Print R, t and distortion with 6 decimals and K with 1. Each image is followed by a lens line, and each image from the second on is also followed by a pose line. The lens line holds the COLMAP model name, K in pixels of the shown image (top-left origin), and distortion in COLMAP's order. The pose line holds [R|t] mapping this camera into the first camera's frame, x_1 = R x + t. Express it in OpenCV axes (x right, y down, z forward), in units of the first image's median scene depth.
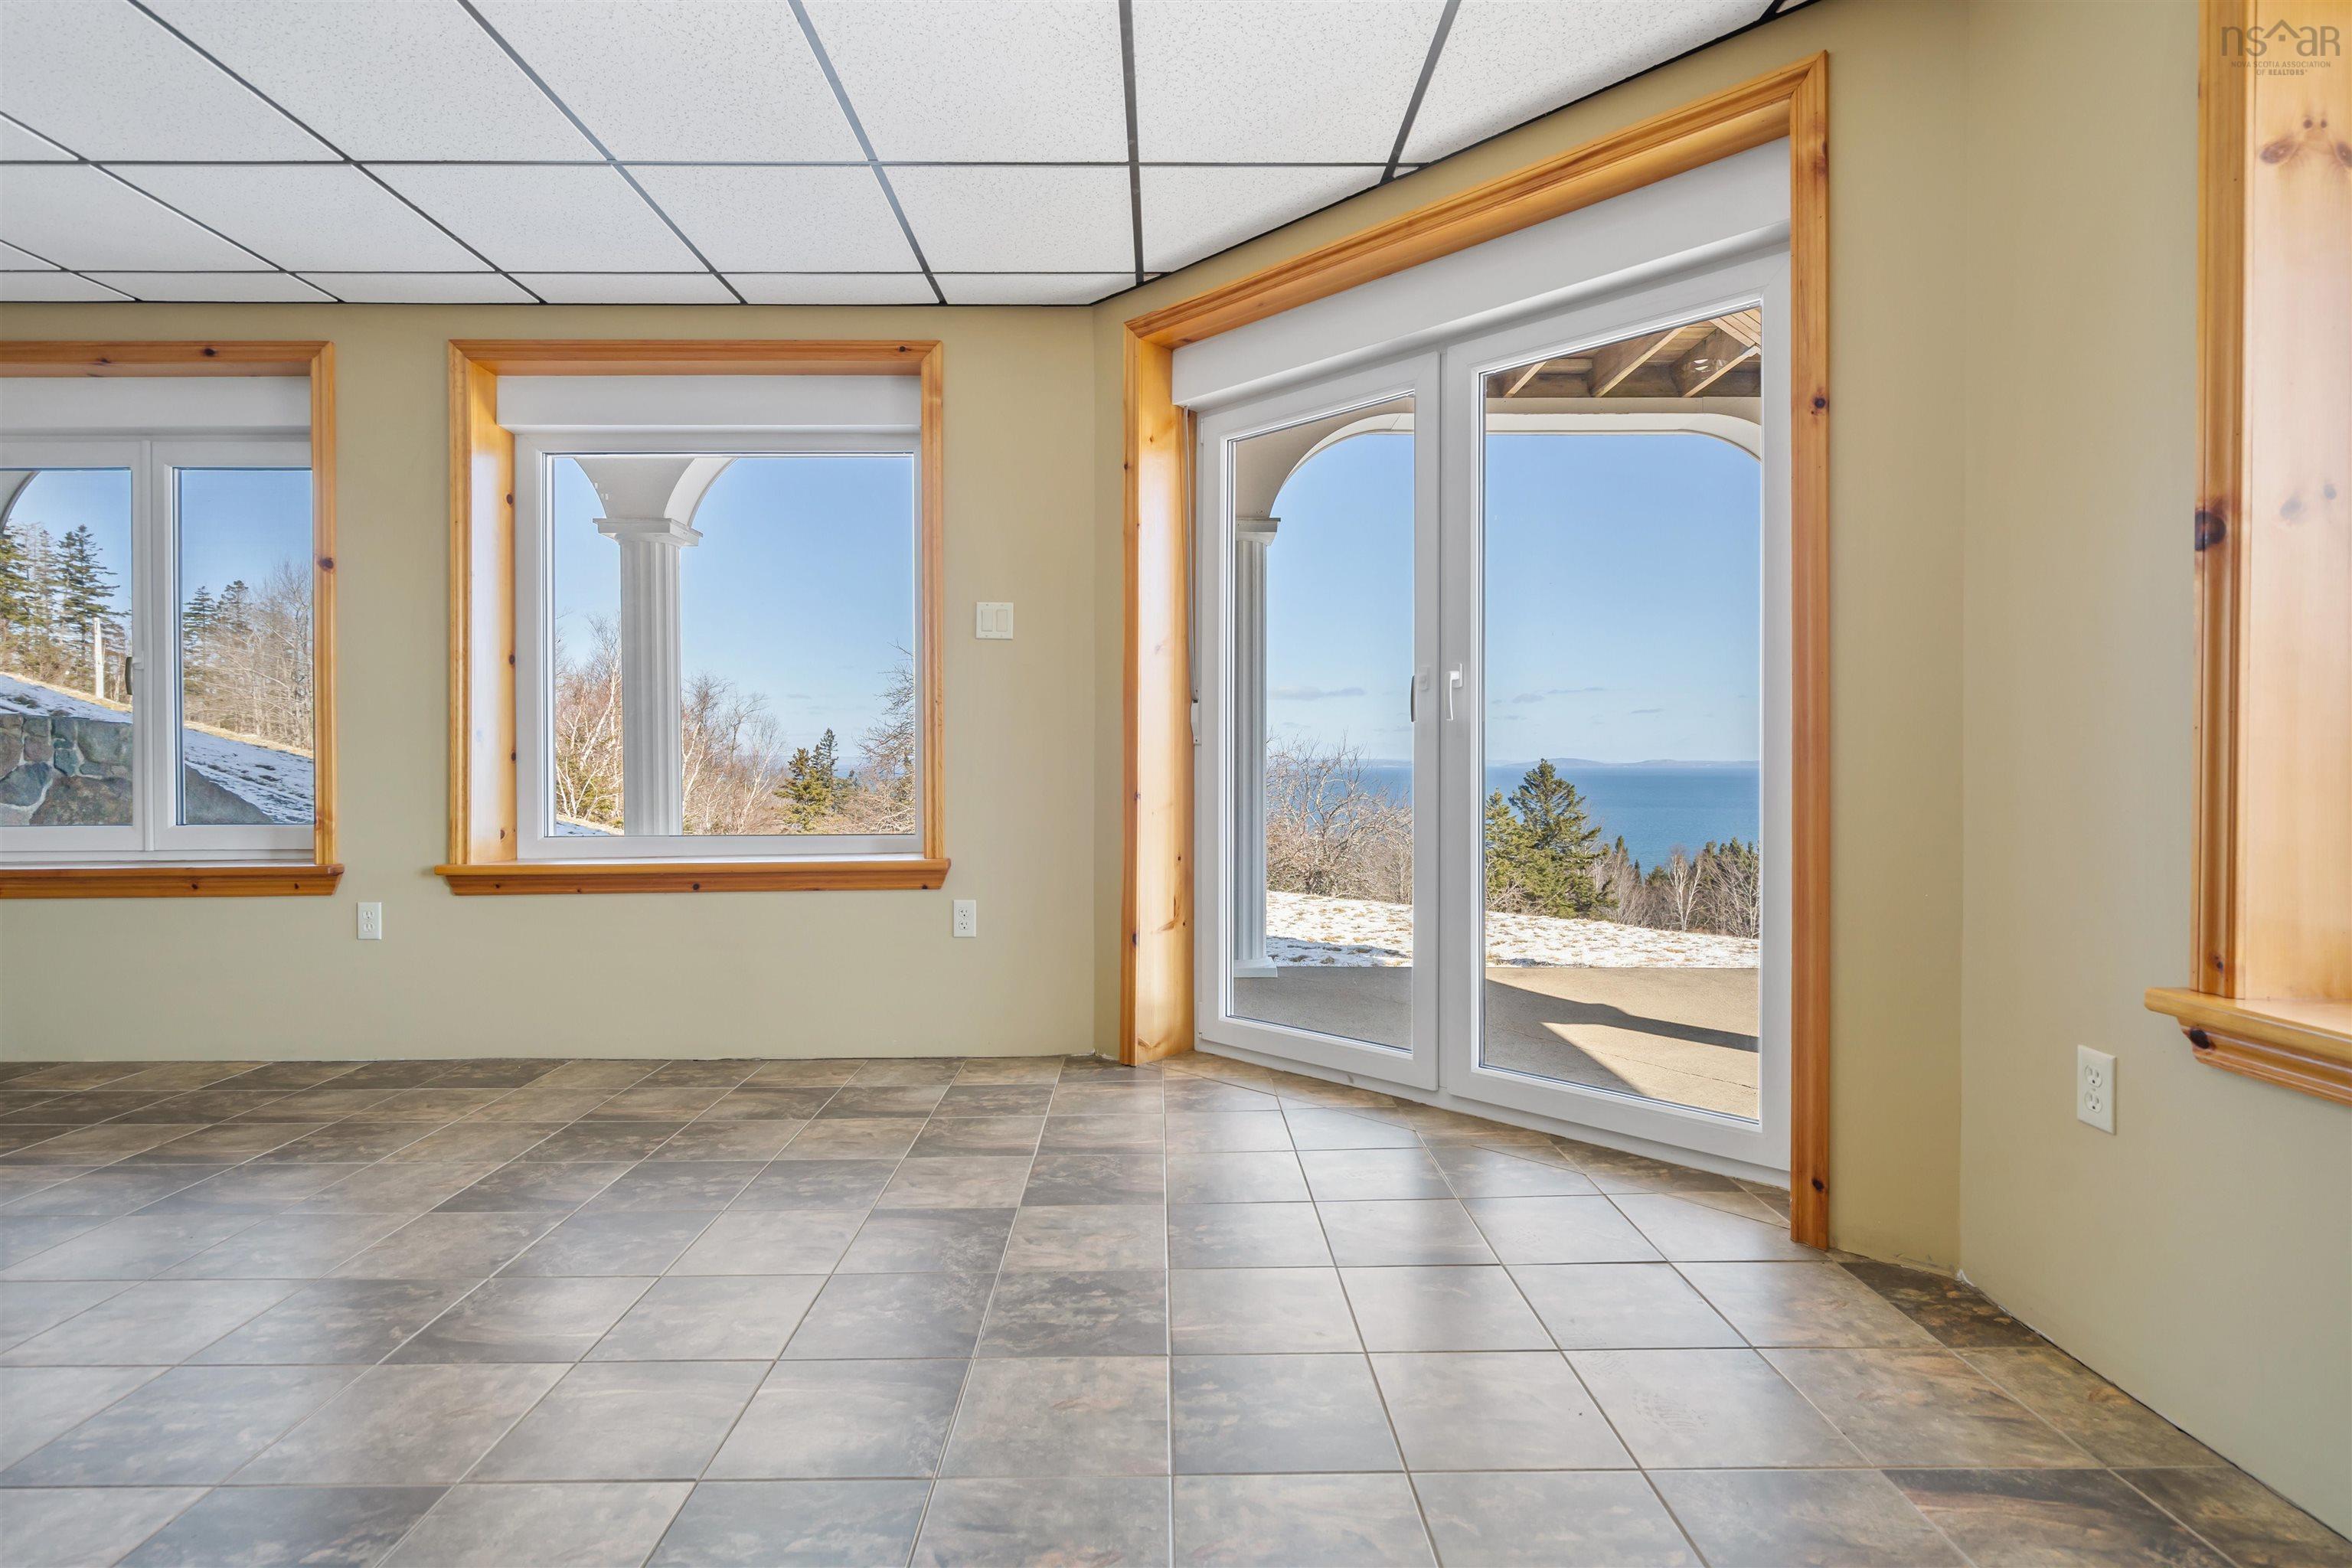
lens RADIAL K [[1142.9, 0, 1176.8], [0, 1142.9, 740.2], [0, 0, 1]] dist [-0.004099, -0.000605]
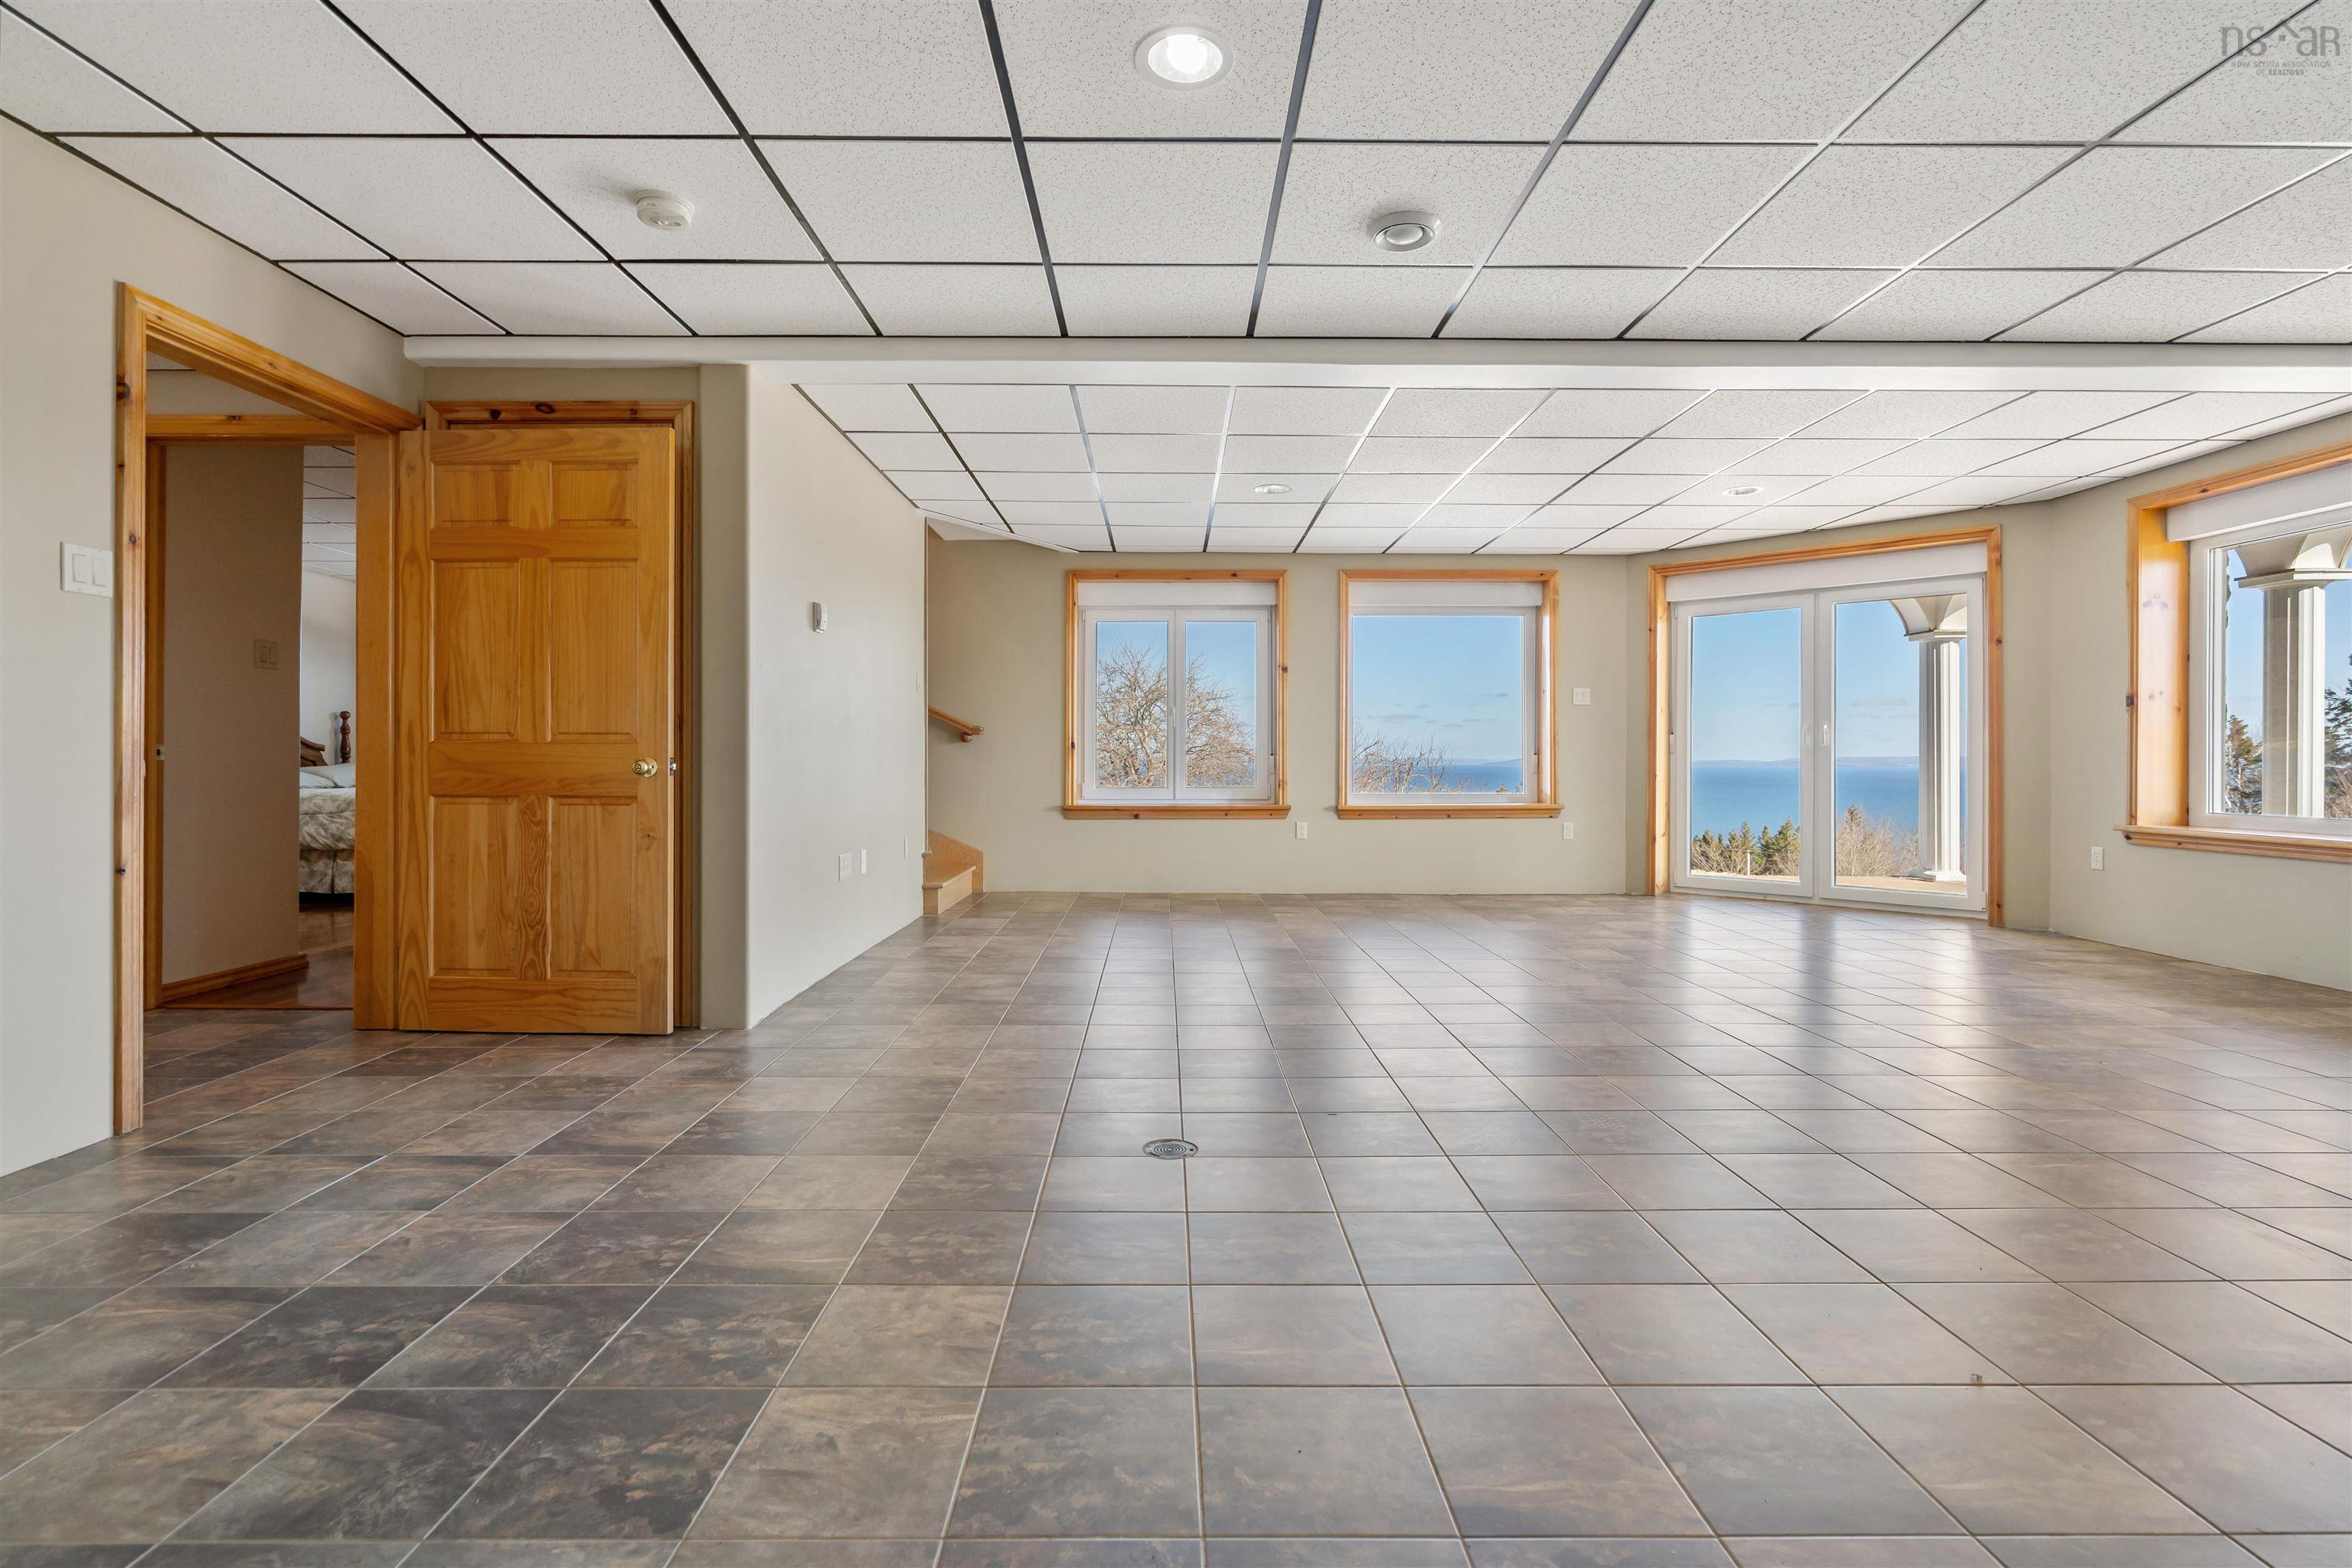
lens RADIAL K [[1069.7, 0, 1157.1], [0, 1069.7, 726.3], [0, 0, 1]] dist [-0.002135, -0.003152]
pose [[0.999980, 0.006281, -0.000450, -1.014407], [-0.006286, 0.999909, -0.011931, -0.017574], [0.000375, 0.011934, 0.999929, -1.109492]]
